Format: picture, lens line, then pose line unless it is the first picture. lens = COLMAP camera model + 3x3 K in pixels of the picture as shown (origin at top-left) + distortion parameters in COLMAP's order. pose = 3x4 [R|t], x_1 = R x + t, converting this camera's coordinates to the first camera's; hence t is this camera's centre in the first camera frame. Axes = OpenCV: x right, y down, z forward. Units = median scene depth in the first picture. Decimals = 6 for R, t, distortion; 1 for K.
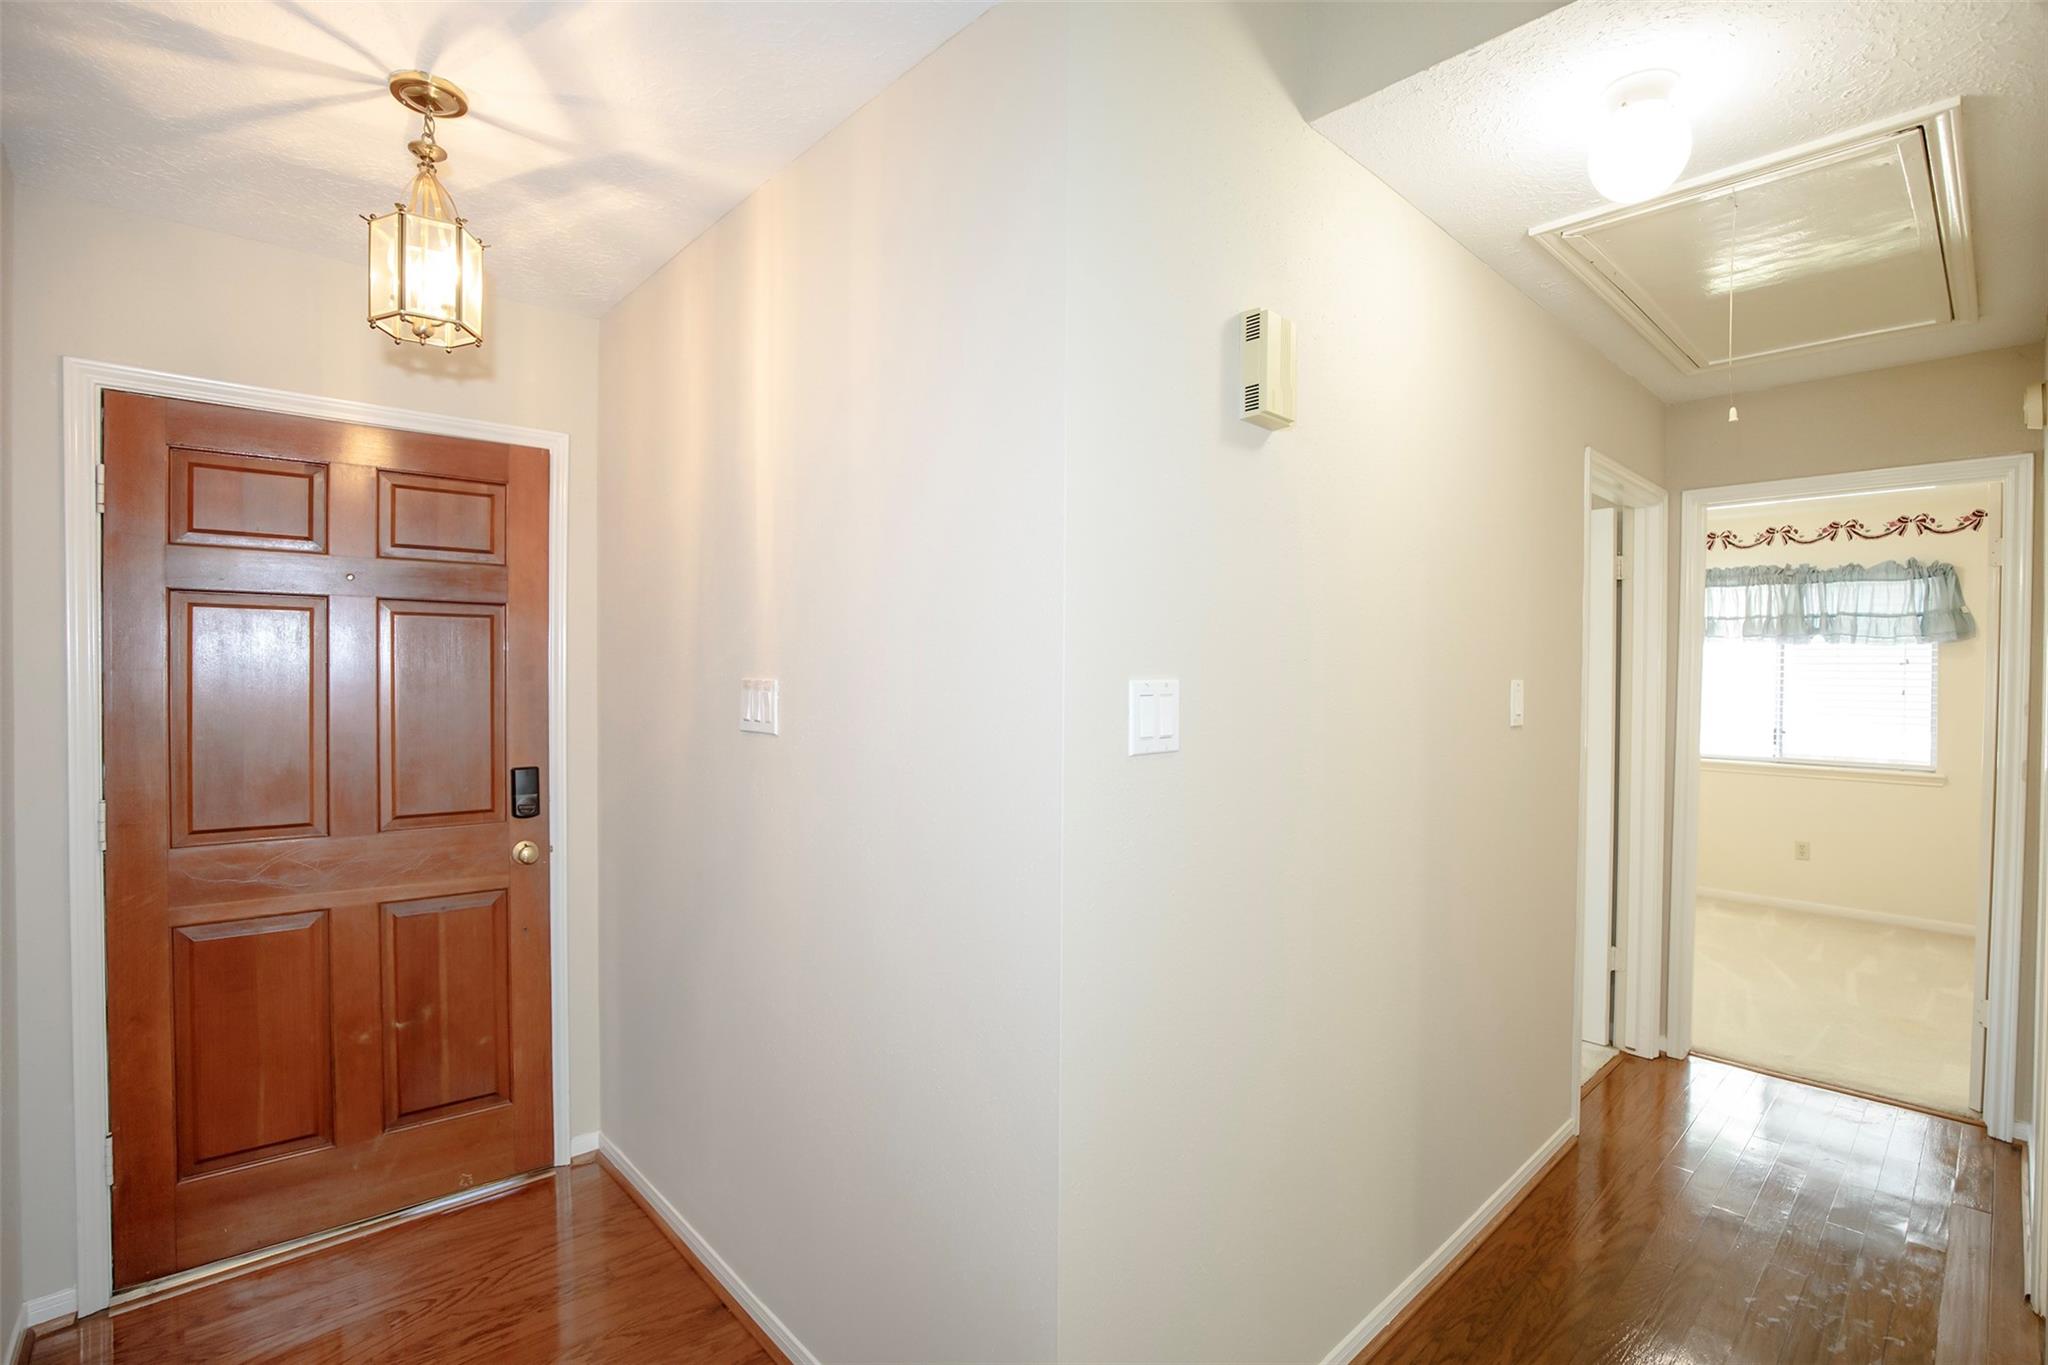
lens RADIAL K [[936.8, 0, 1027.9], [0, 936.8, 684.8], [0, 0, 1]] dist [-0.033727, 0.005848]
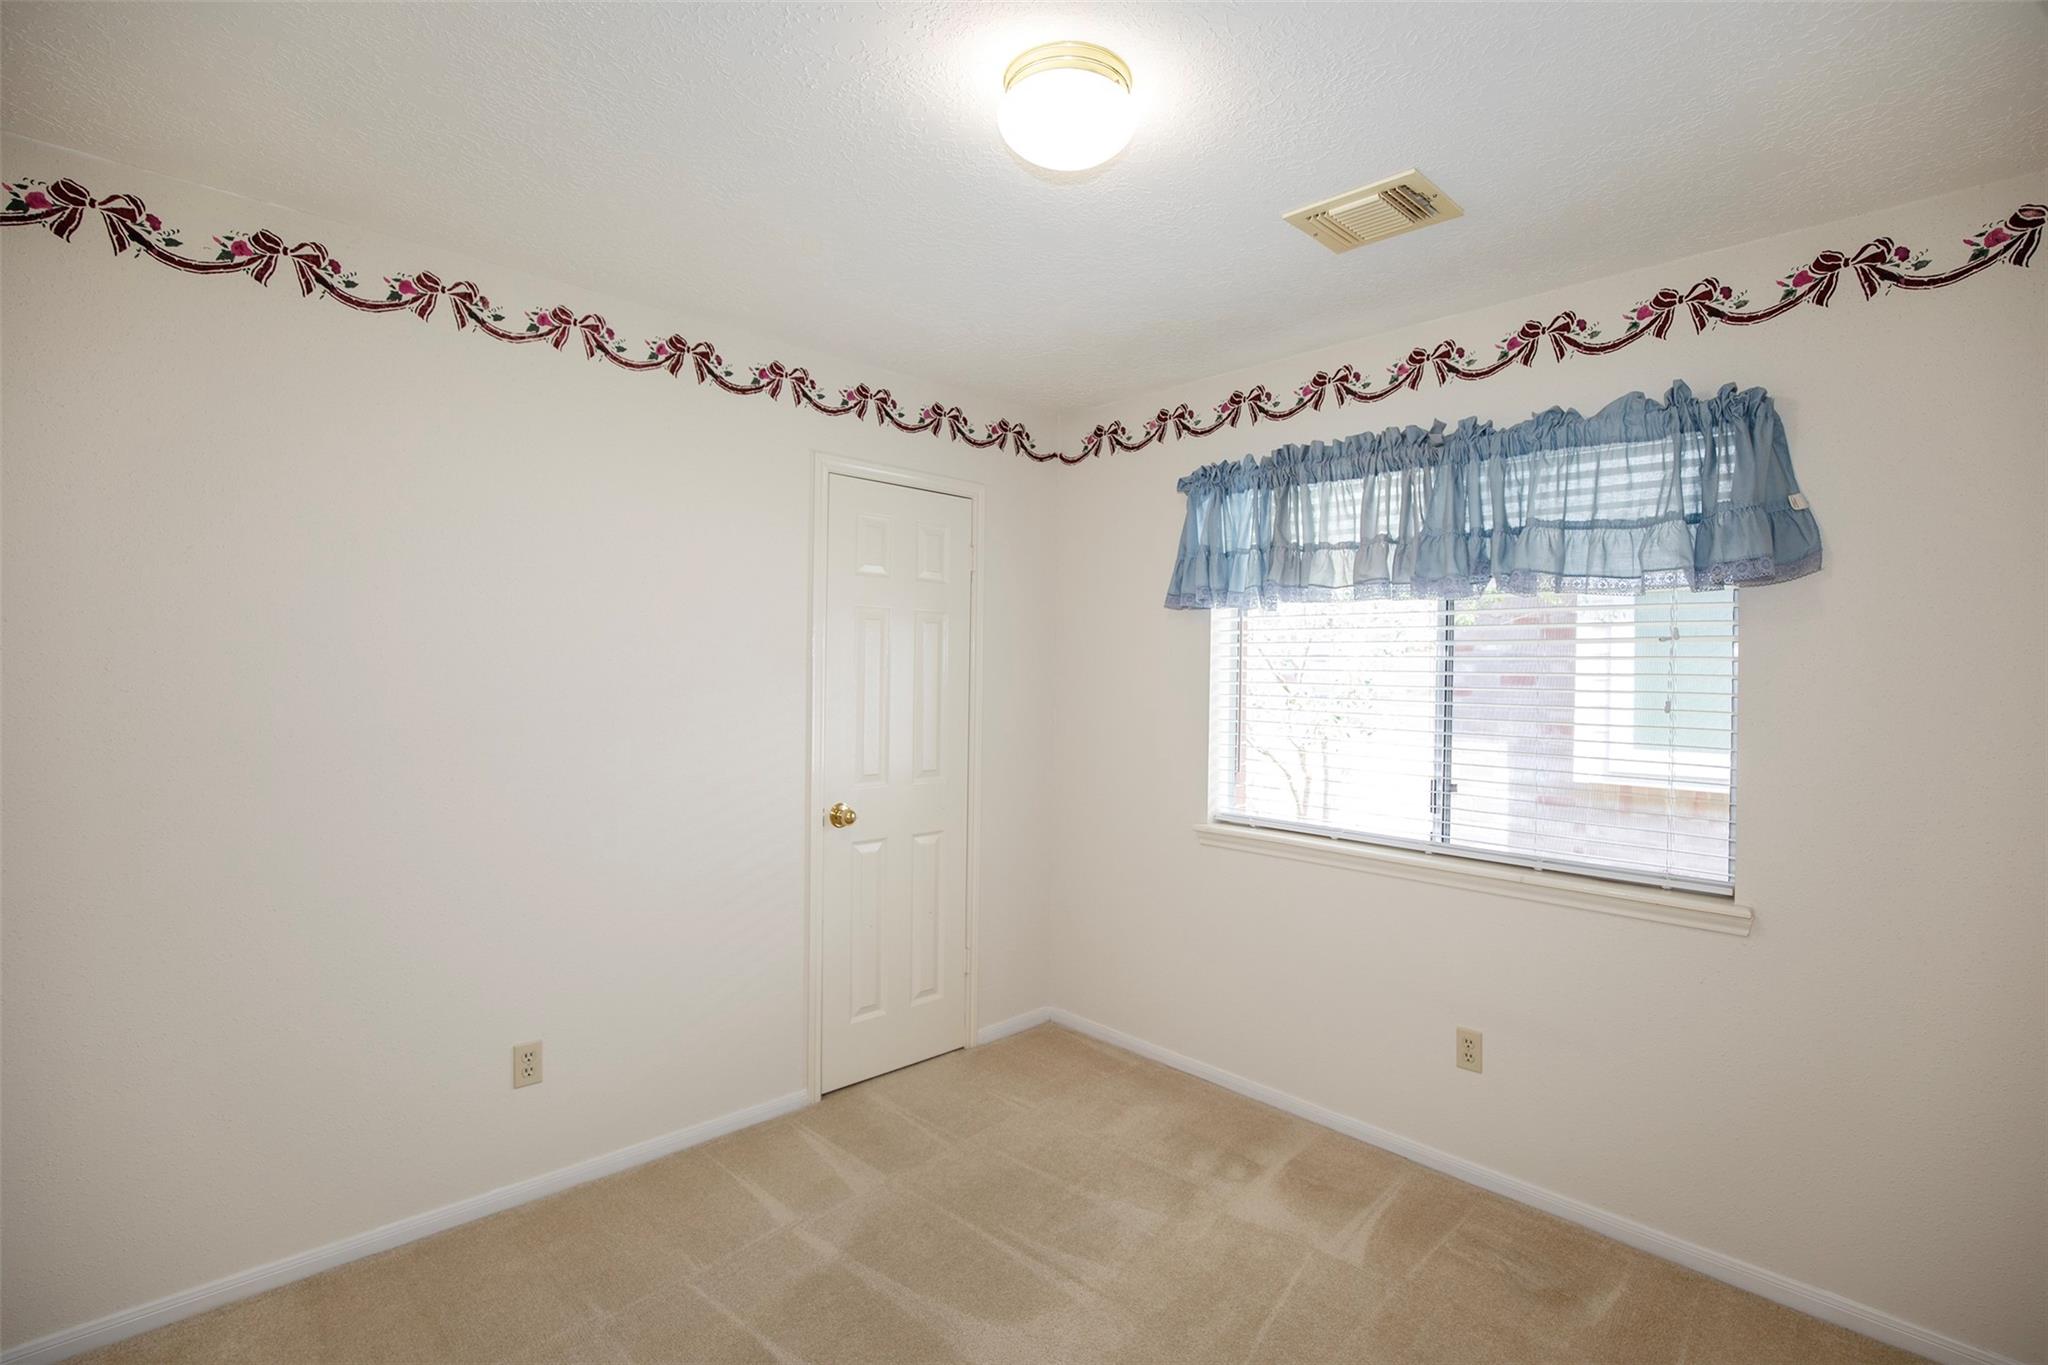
lens RADIAL K [[936.8, 0, 1038.7], [0, 936.8, 681.8], [0, 0, 1]] dist [-0.033727, 0.005848]
pose [[0.999864, -0.000380, -0.016495, 0.663331], [0.000457, 0.999989, 0.004659, -0.005018], [0.016493, -0.004666, 0.999853, 0.556219]]
